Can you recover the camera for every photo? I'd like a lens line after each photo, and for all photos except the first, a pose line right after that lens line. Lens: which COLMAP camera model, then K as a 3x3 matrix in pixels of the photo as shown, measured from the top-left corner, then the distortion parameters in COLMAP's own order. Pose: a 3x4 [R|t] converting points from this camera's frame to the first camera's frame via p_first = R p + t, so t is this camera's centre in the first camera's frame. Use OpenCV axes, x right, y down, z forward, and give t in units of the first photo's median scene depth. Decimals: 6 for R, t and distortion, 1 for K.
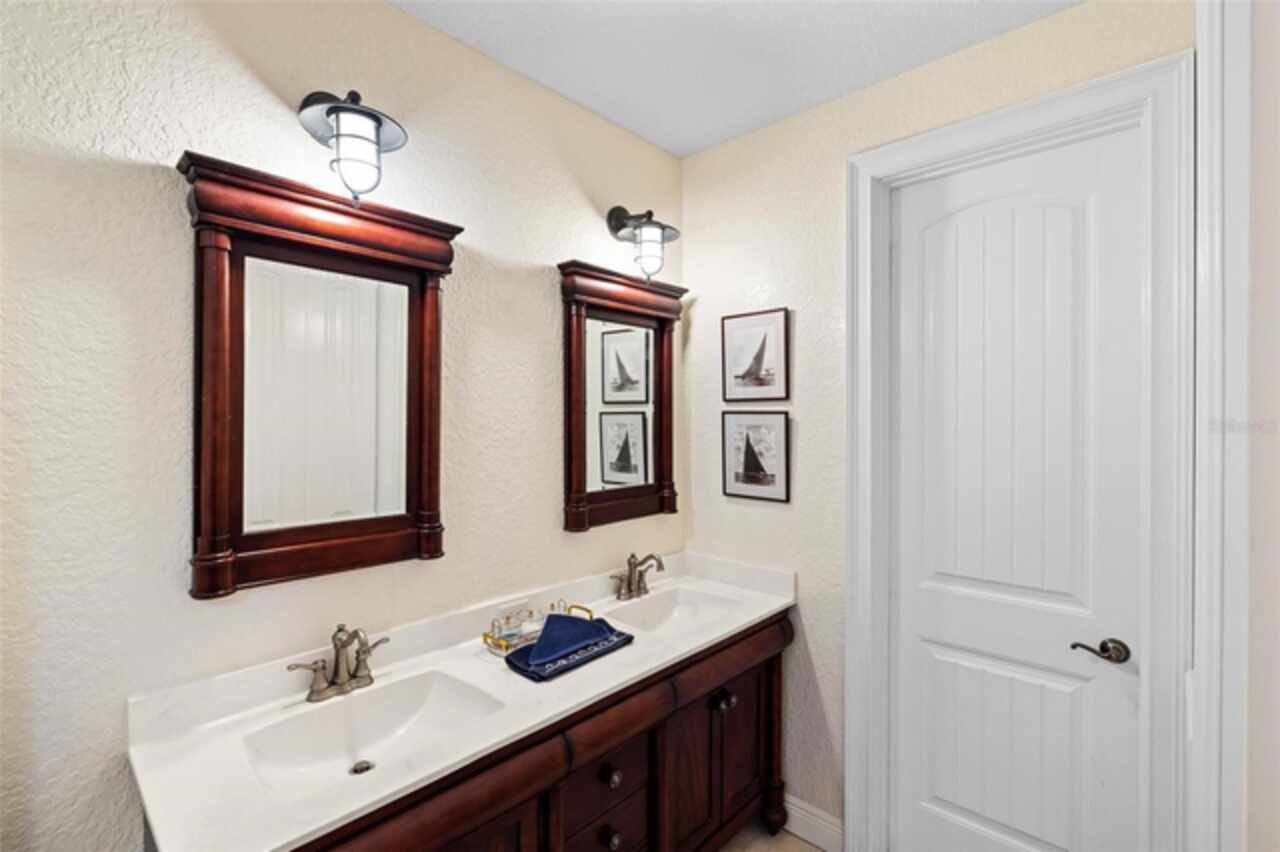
lens RADIAL K [[576.5, 0, 639.7], [0, 576.5, 422.4], [0, 0, 1]] dist [-0.001145, -0.000078]
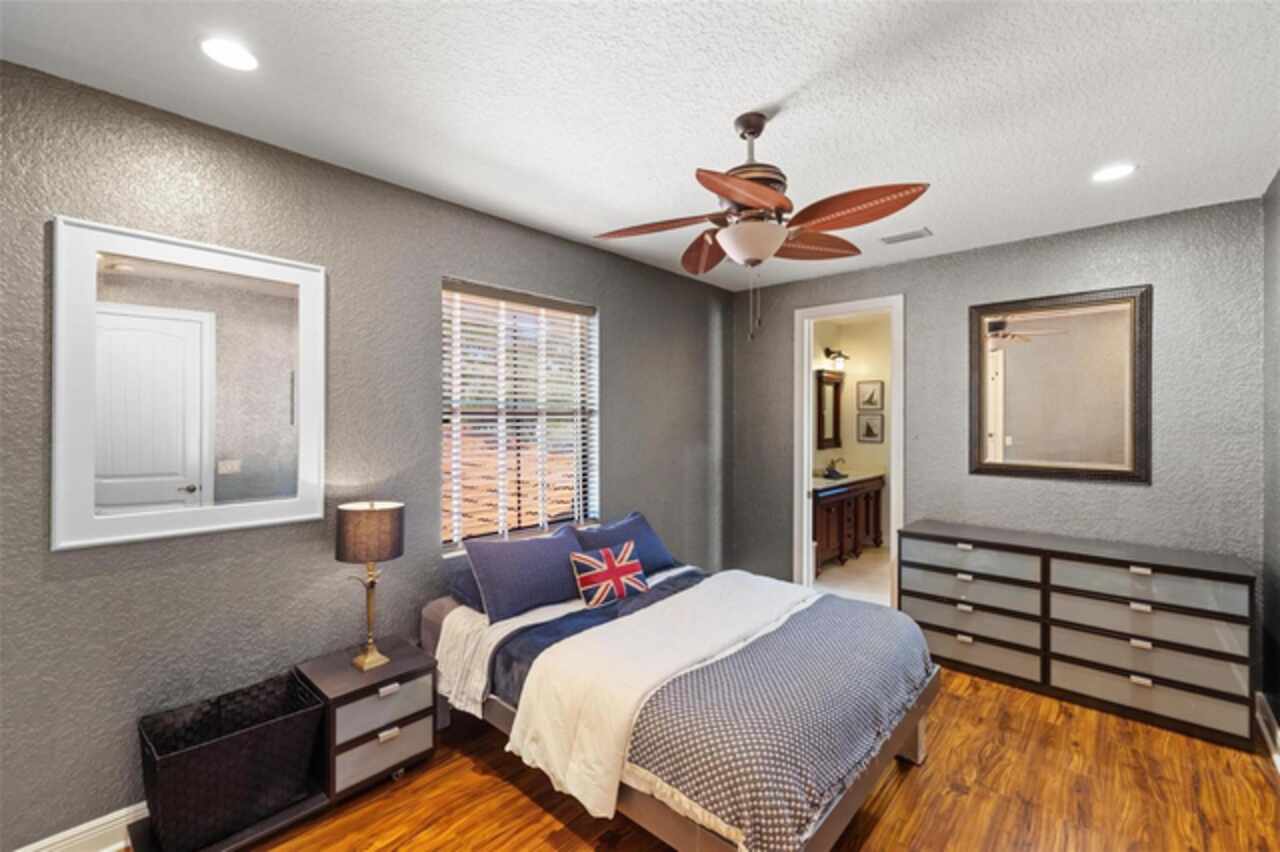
lens RADIAL K [[538.5, 0, 640.1], [0, 538.5, 423.2], [0, 0, 1]] dist [0.000929, 0.000012]
pose [[0.999986, -0.005250, 0.000678, -1.050502], [0.005242, 0.999929, 0.010721, -0.005193], [-0.000734, -0.010717, 0.999942, -1.912654]]
